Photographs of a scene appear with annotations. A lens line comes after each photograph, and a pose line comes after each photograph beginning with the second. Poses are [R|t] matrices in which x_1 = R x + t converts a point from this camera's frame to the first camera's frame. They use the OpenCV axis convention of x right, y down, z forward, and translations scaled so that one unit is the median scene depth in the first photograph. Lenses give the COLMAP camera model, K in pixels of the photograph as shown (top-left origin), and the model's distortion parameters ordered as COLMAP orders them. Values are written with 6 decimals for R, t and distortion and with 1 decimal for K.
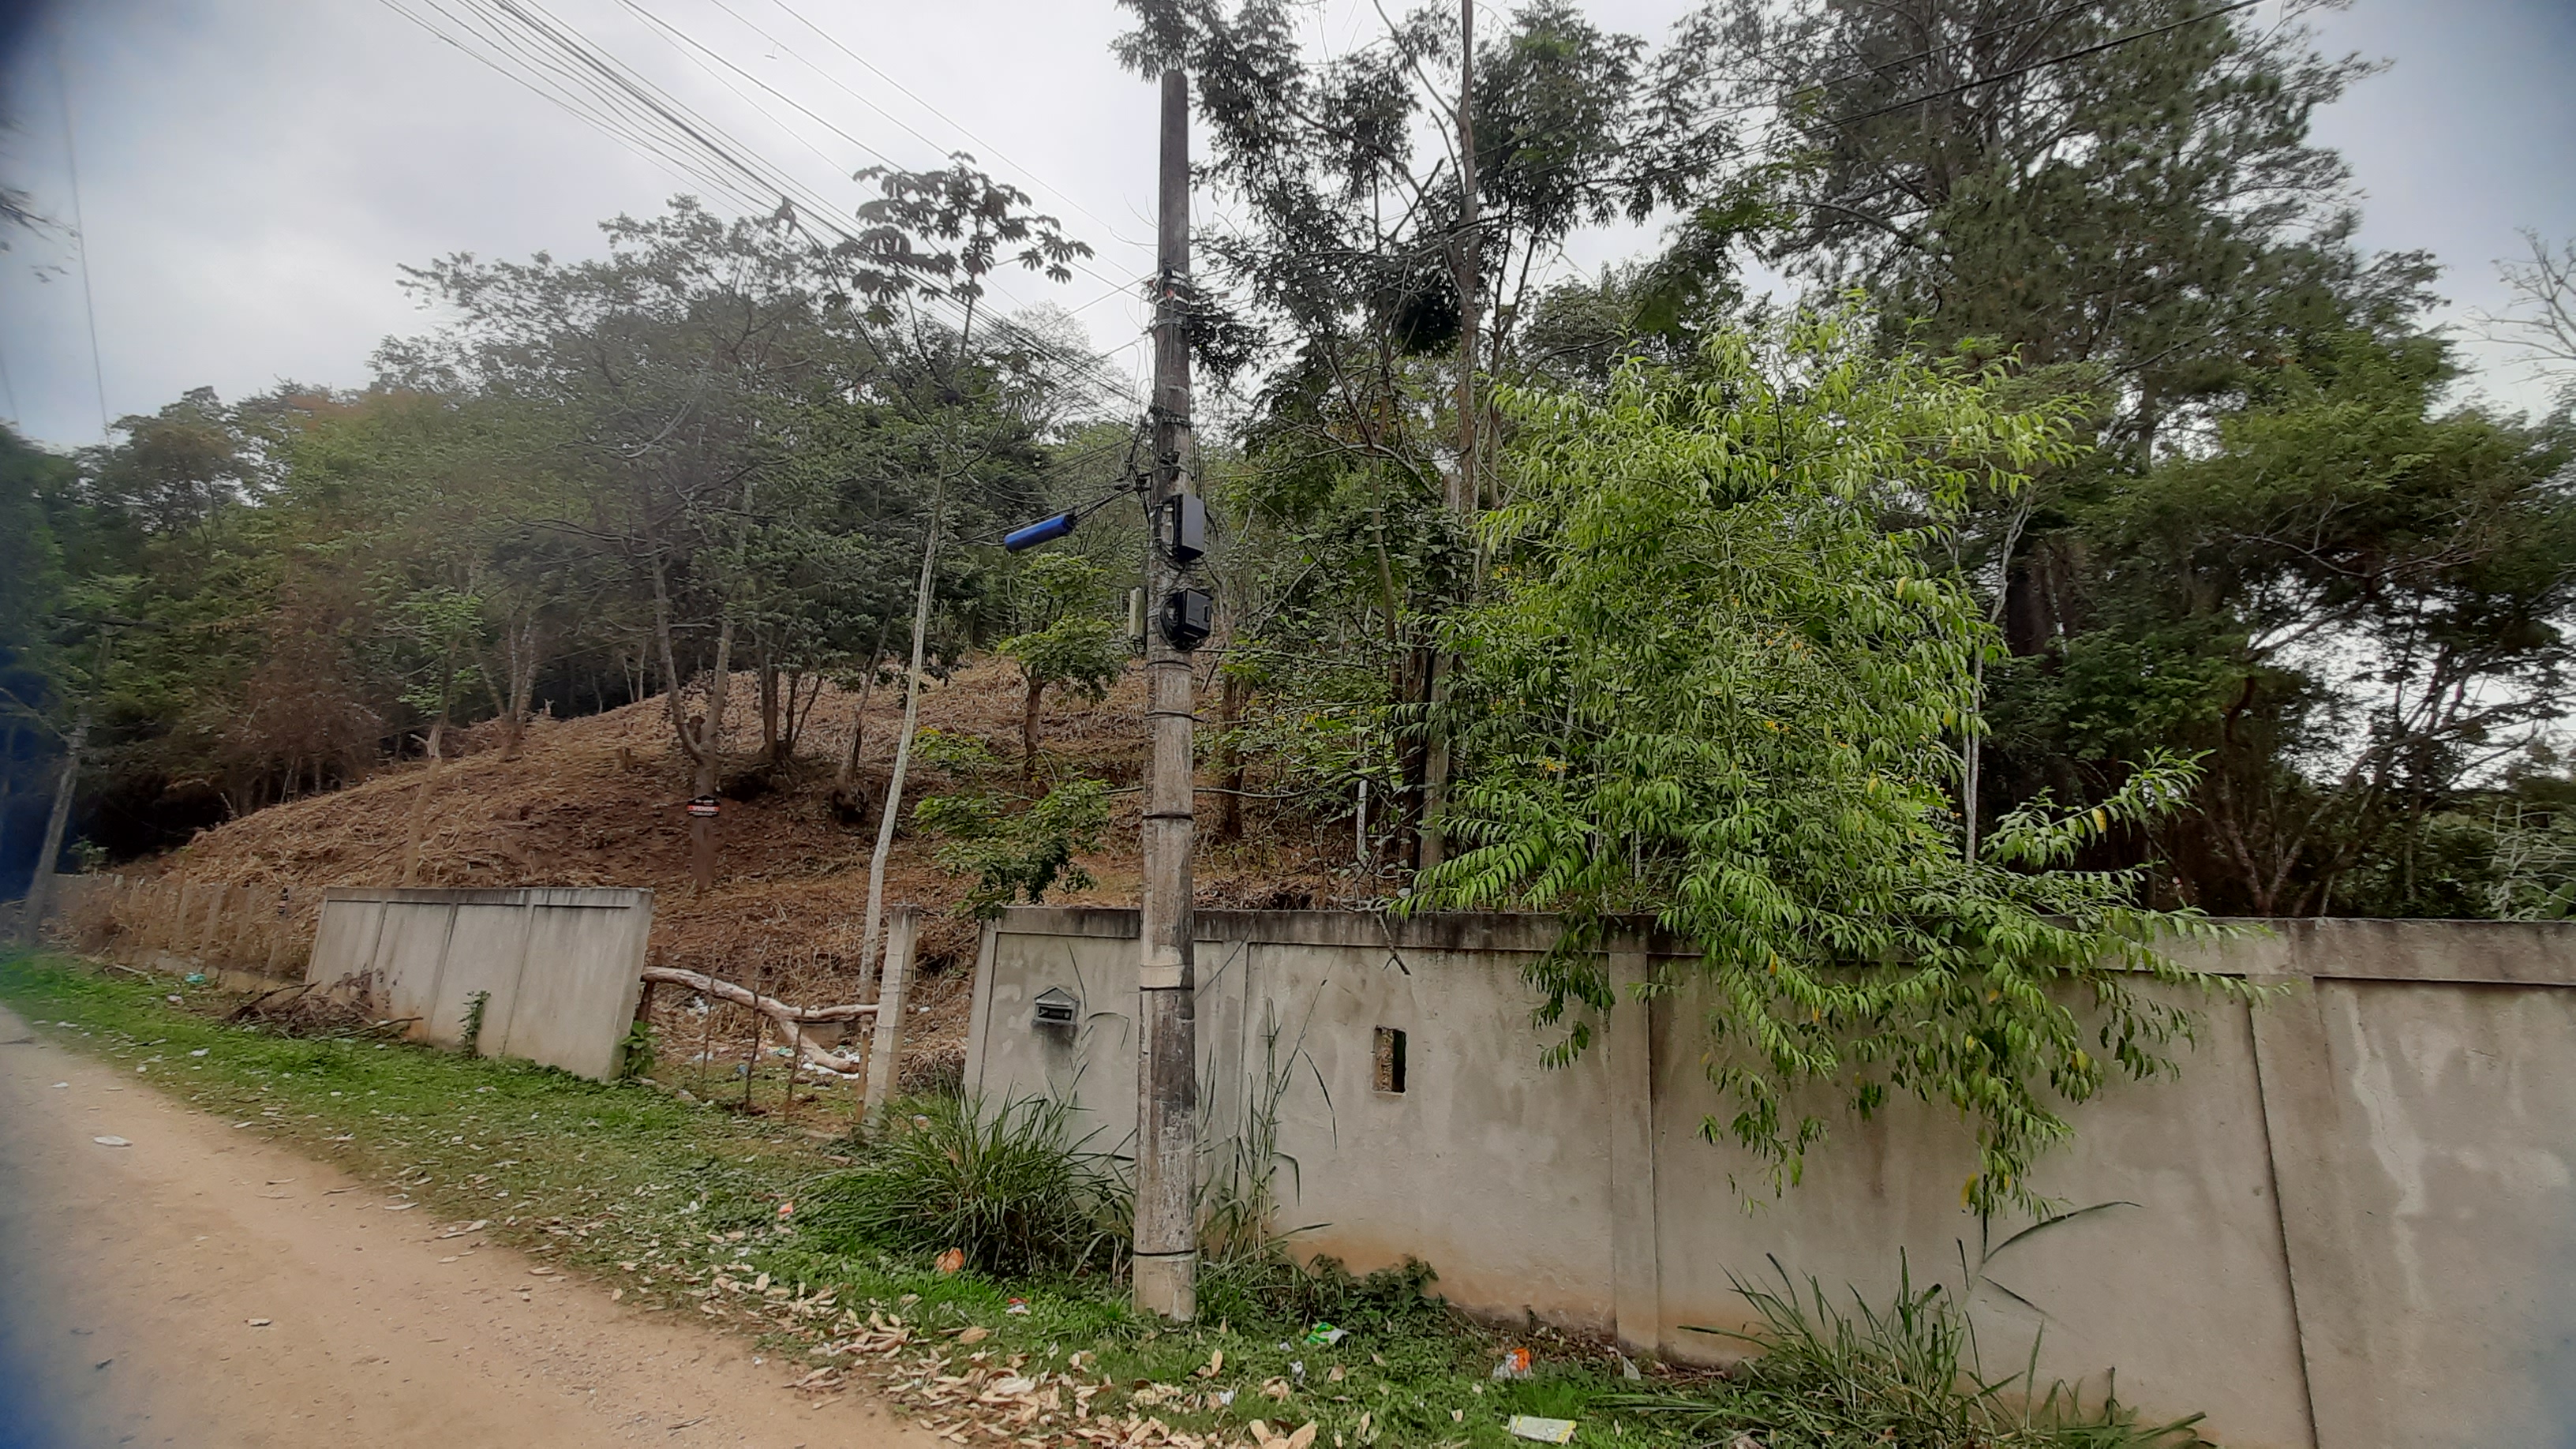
lens RADIAL K [[1004.6, 0, 1311.6], [0, 1004.6, 718.0], [0, 0, 1]] dist [-0.005947, 0.001195]
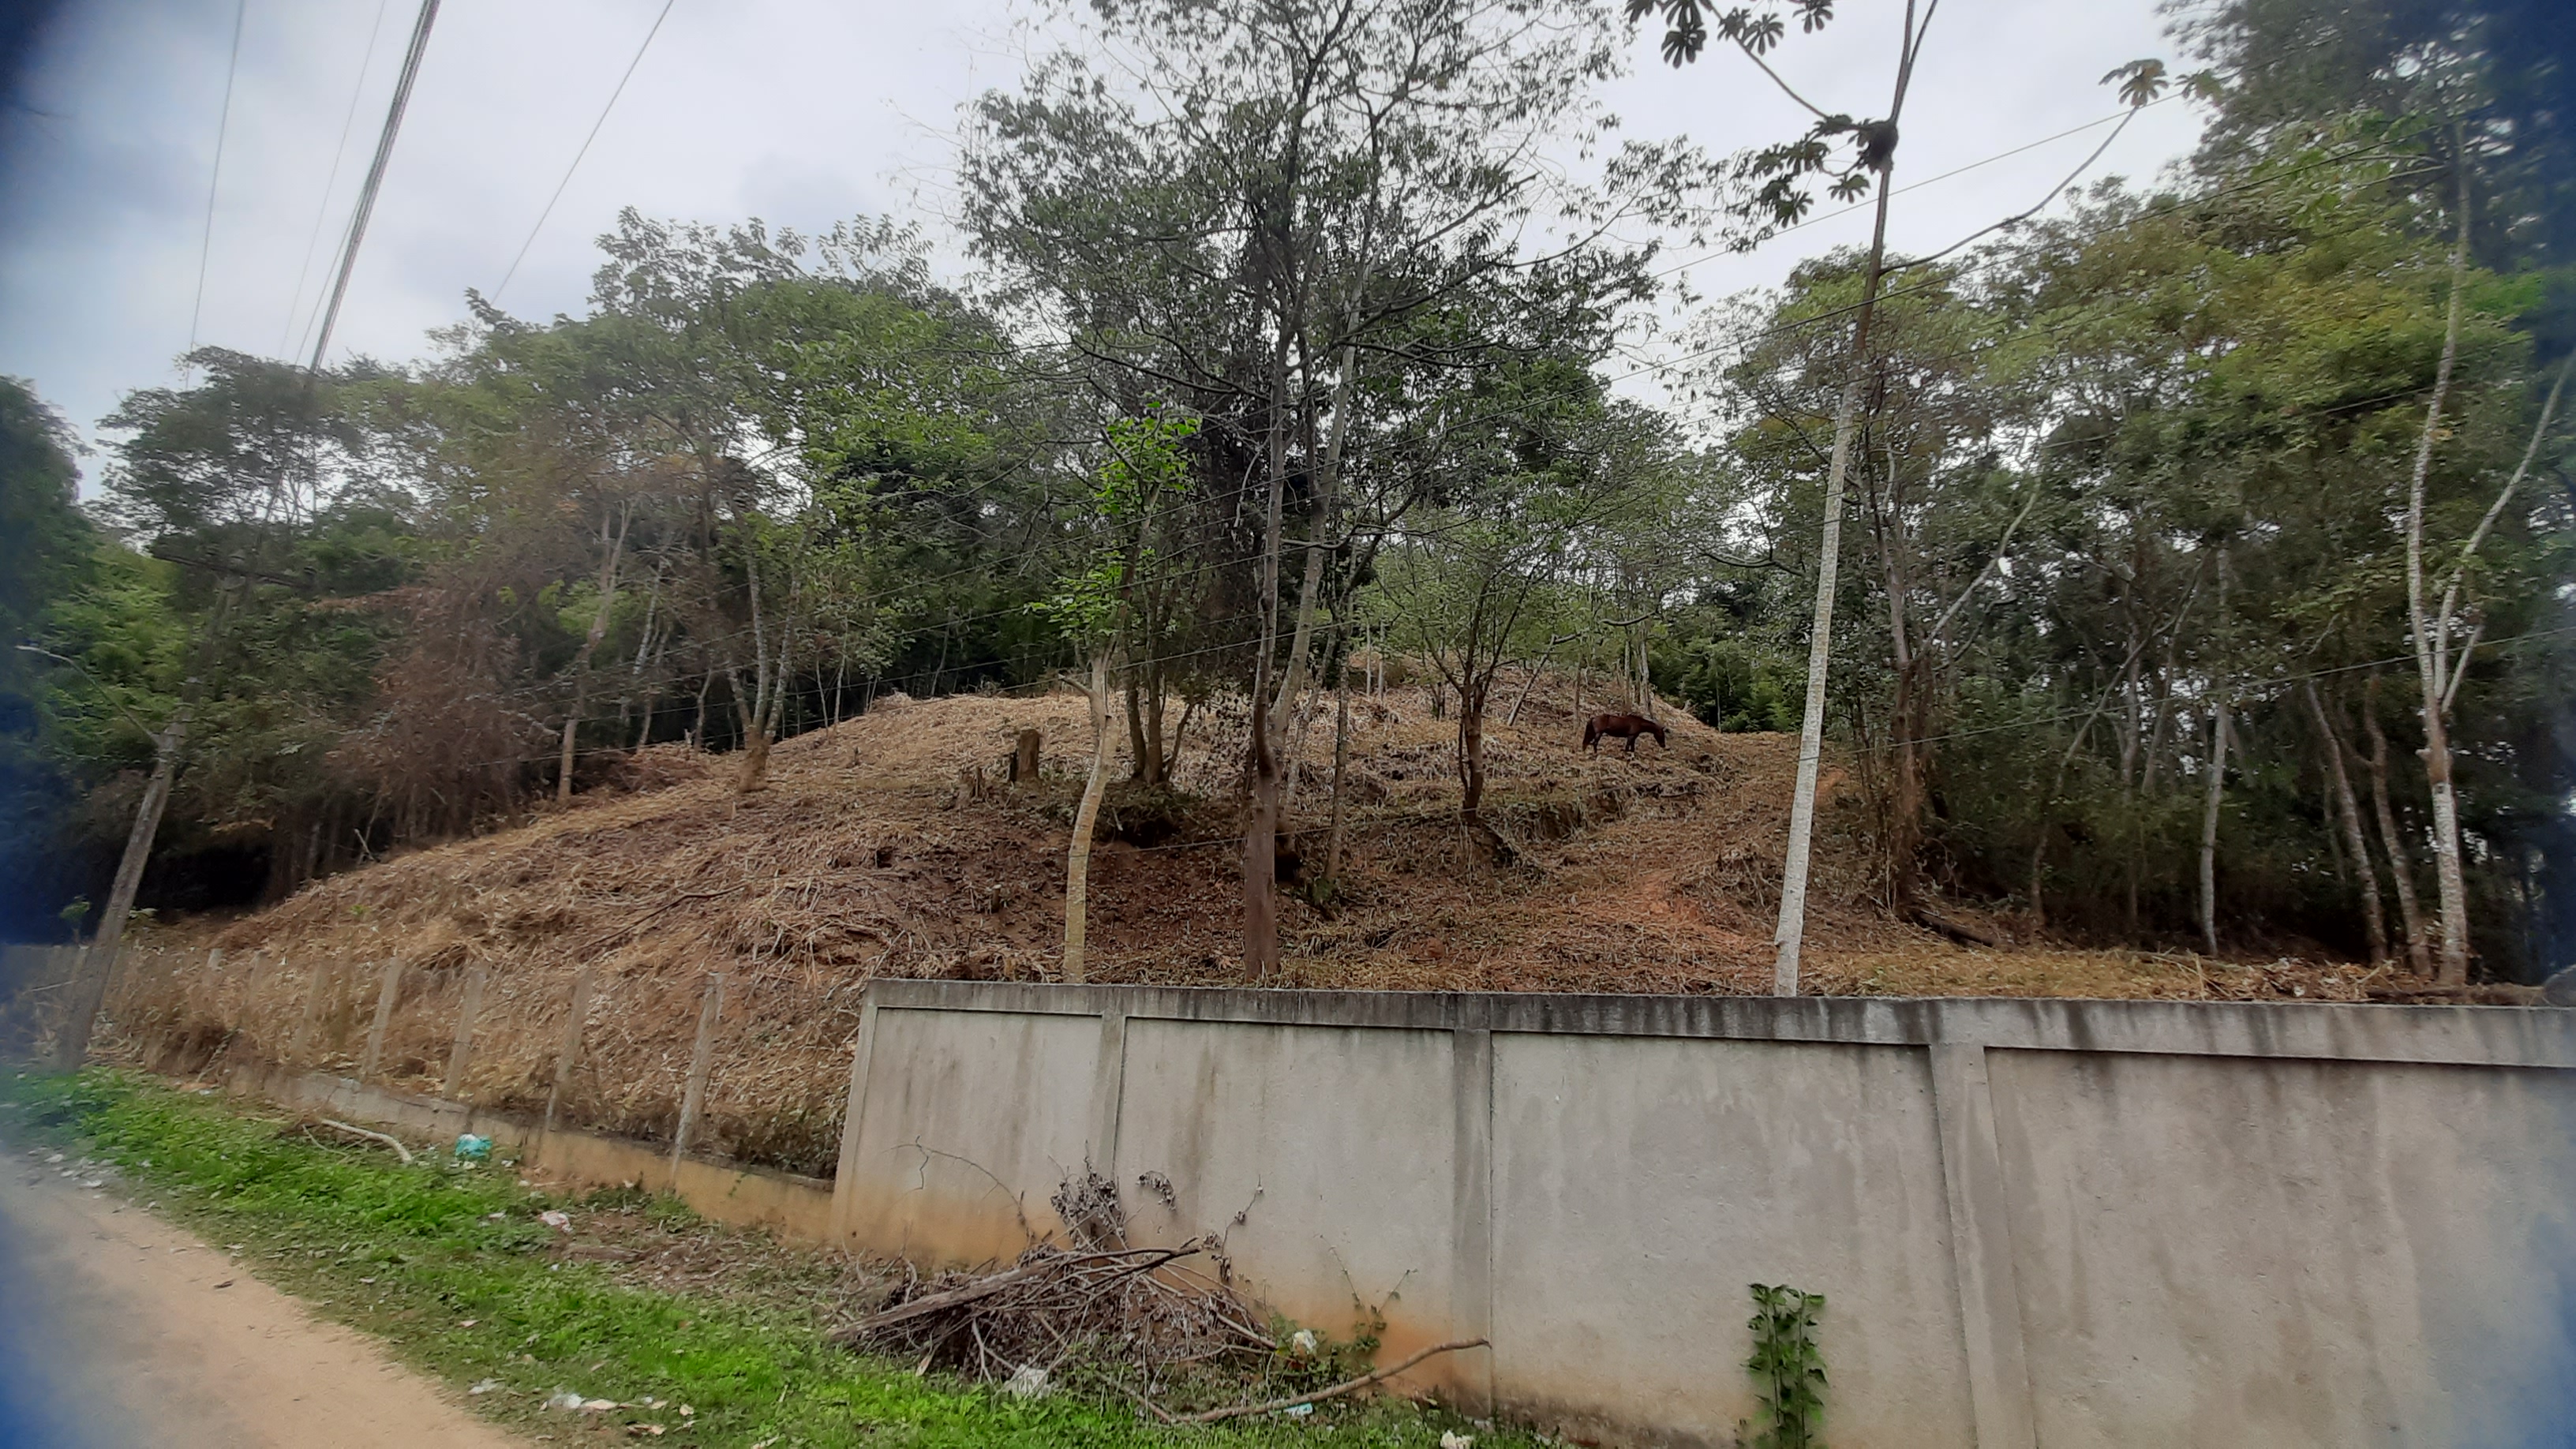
lens RADIAL K [[1004.6, 0, 1314.2], [0, 1004.6, 723.0], [0, 0, 1]] dist [-0.005947, 0.001195]
pose [[0.999340, 0.013058, 0.033885, -0.821814], [-0.010532, 0.997227, -0.073669, 0.082142], [-0.034753, 0.073263, 0.996707, 0.515031]]
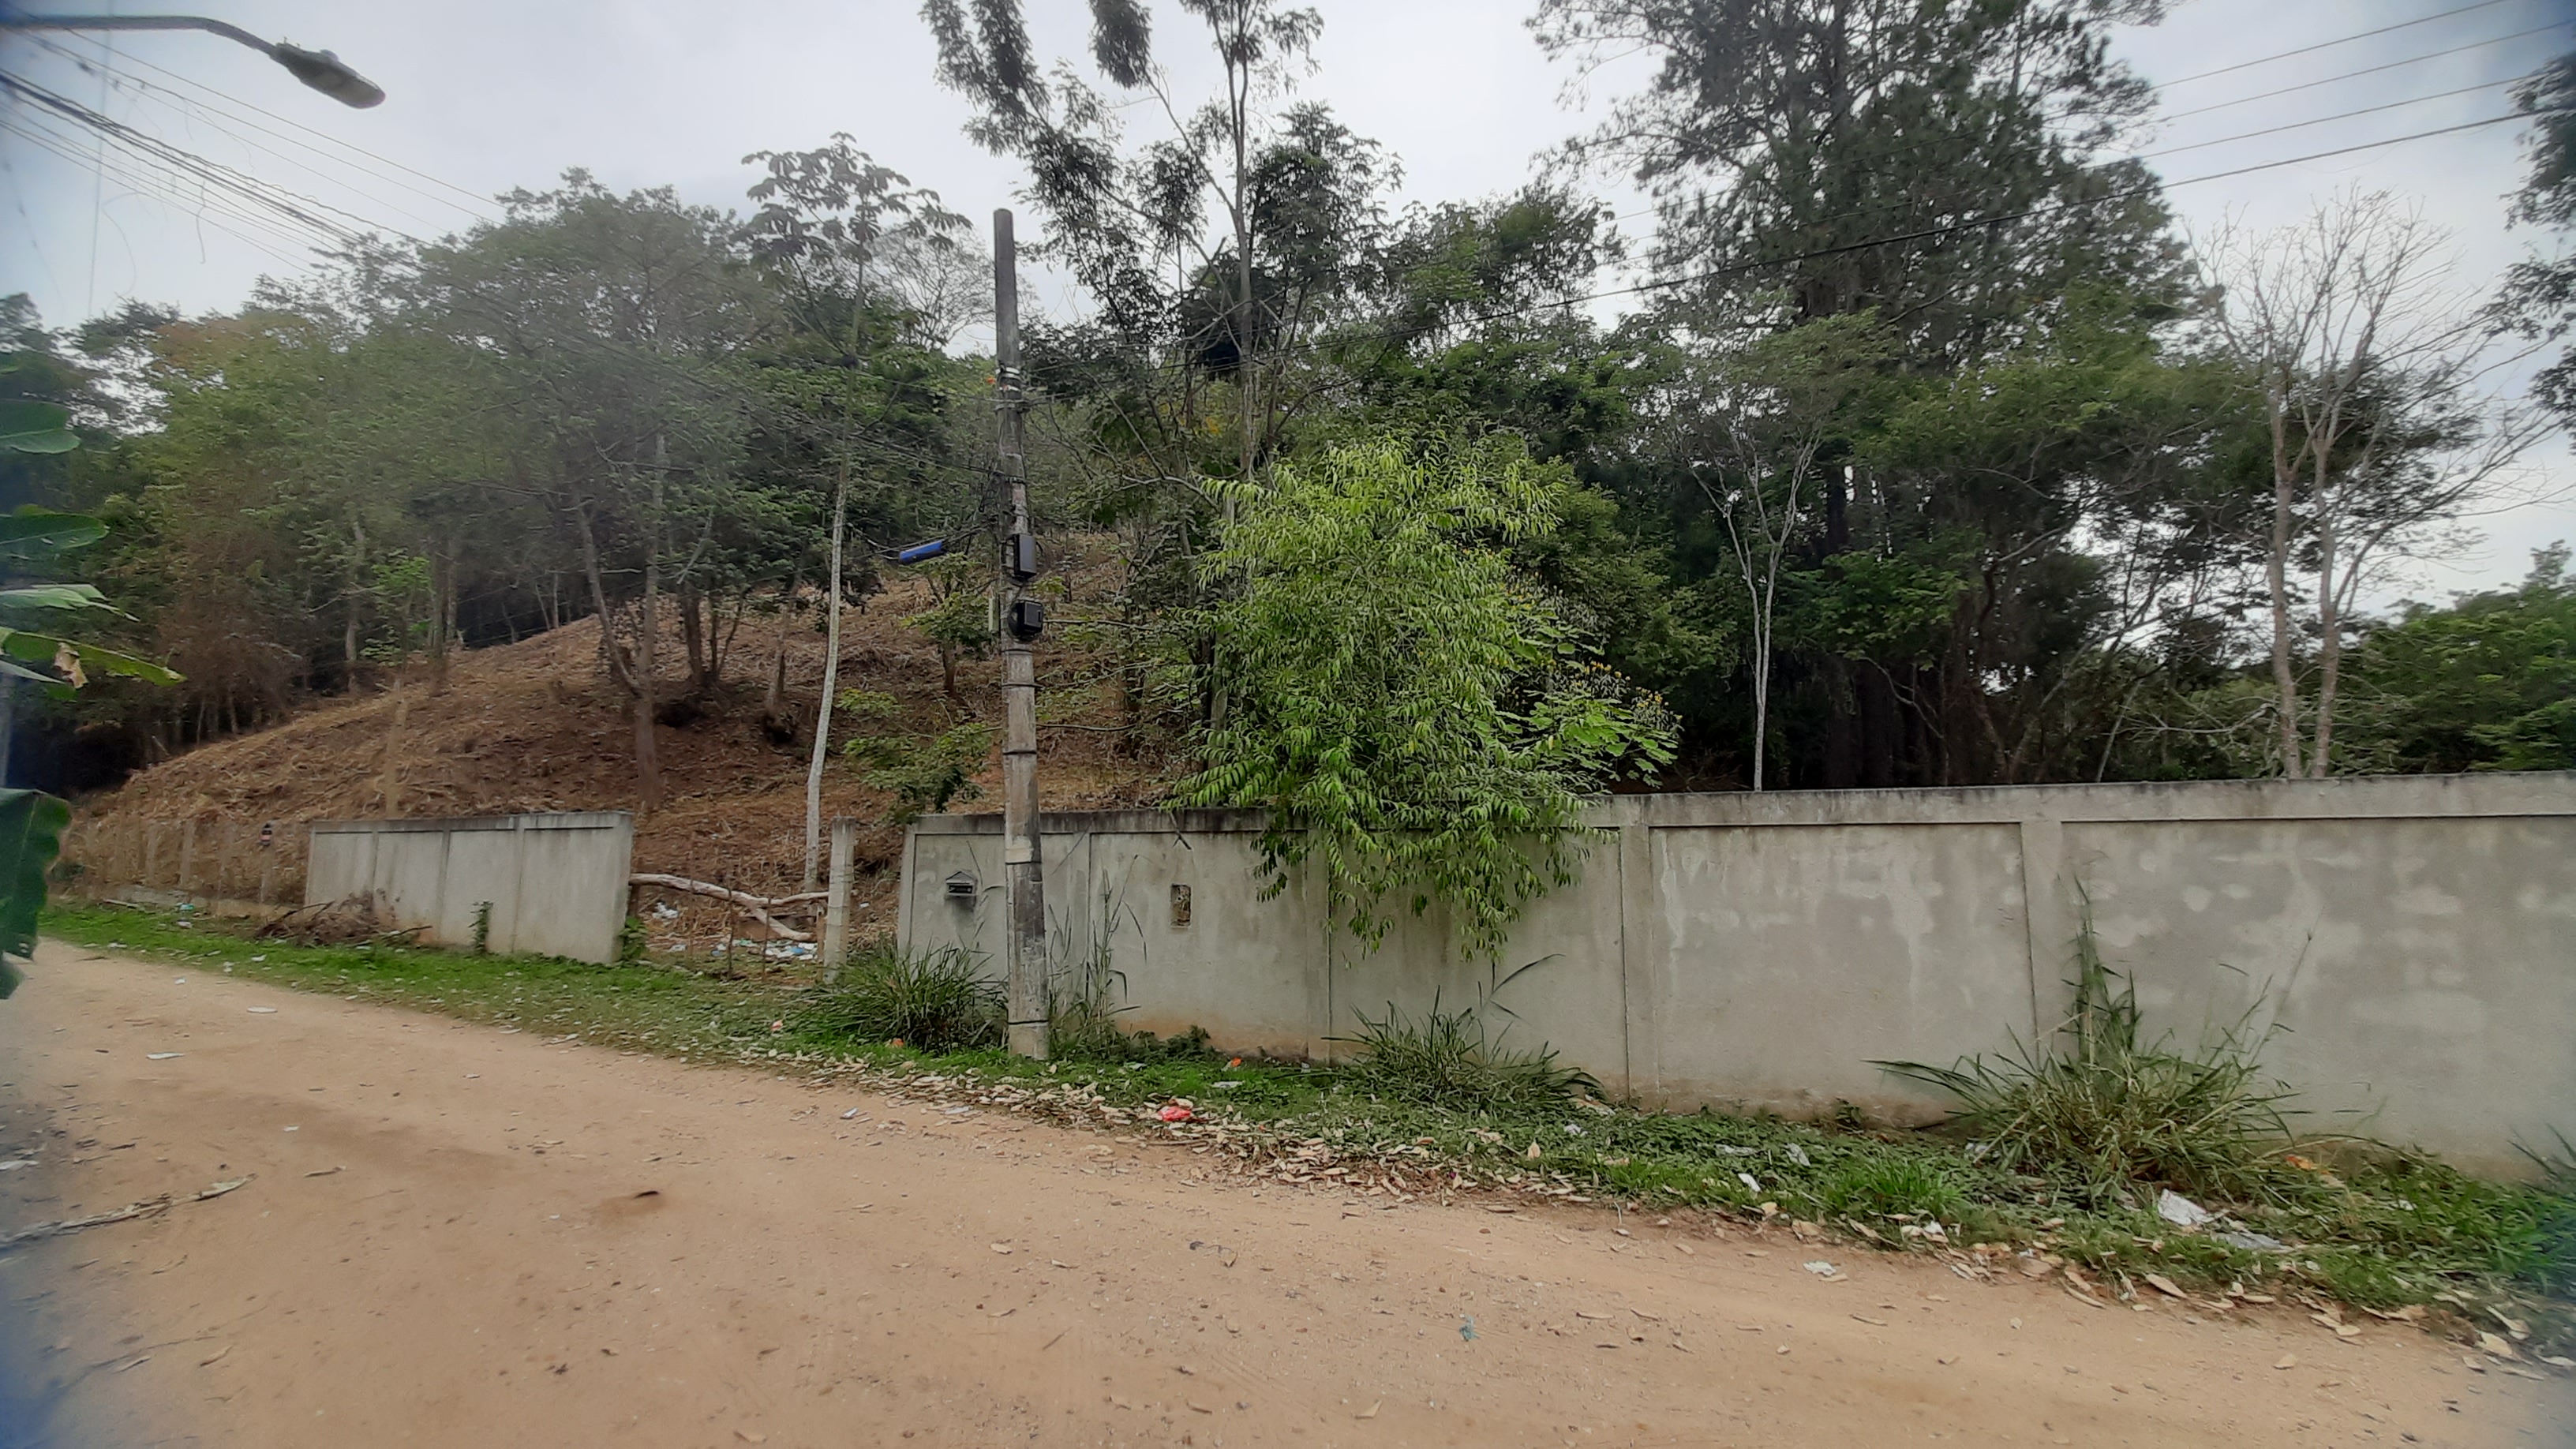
lens RADIAL K [[1004.6, 0, 1311.6], [0, 1004.6, 723.5], [0, 0, 1]] dist [-0.005947, 0.001195]
pose [[0.997423, -0.032534, 0.063944, 0.071730], [0.025455, 0.993765, 0.108554, -0.035356], [-0.067077, -0.106647, 0.992032, -0.188489]]
